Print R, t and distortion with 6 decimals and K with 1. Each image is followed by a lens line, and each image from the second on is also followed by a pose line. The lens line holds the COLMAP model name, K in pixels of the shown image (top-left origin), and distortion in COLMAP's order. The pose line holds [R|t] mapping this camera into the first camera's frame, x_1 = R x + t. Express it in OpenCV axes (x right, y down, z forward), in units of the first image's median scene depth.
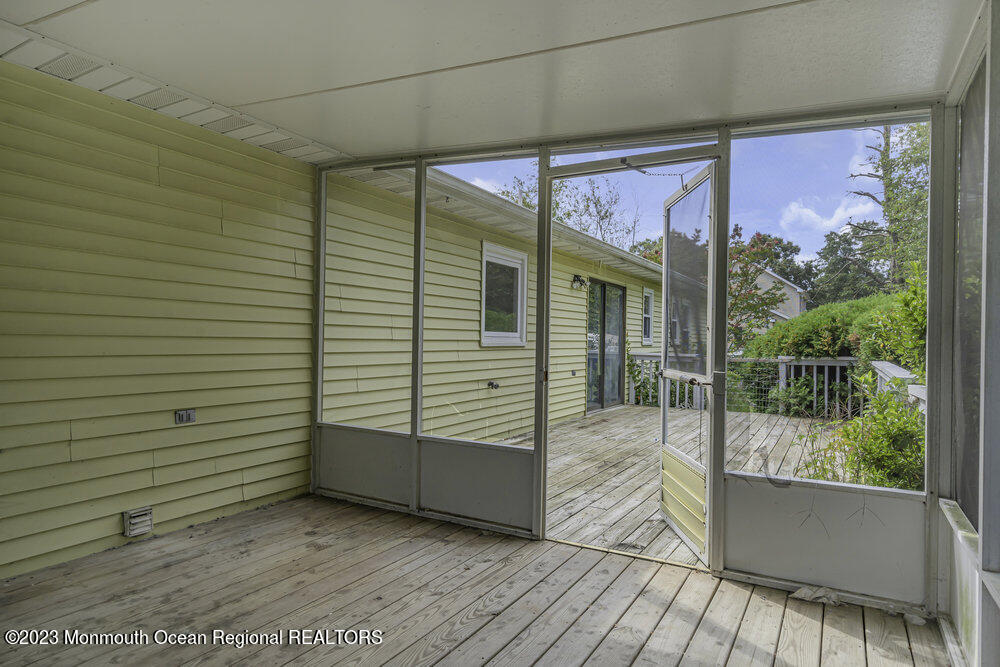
lens RADIAL K [[597.8, 0, 497.5], [0, 597.8, 334.1], [0, 0, 1]] dist [0.014852, 0.000556]
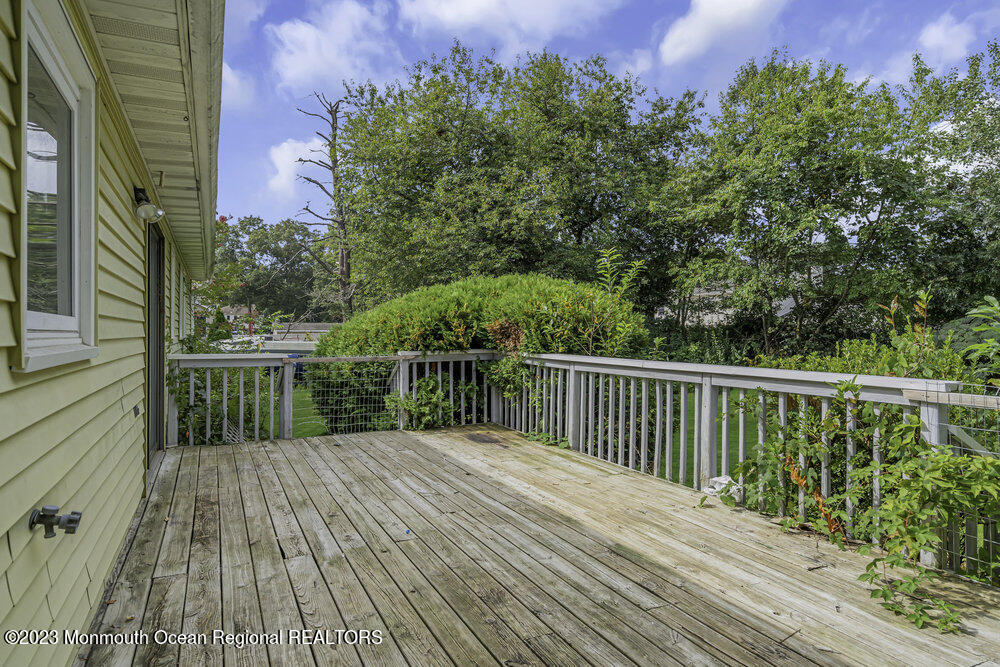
lens RADIAL K [[597.8, 0, 499.6], [0, 597.8, 331.1], [0, 0, 1]] dist [0.014852, 0.000556]
pose [[0.564748, -0.015096, 0.825126, -0.077798], [0.006127, 0.999882, 0.014100, 0.001372], [-0.825241, -0.002907, 0.564773, 0.490389]]
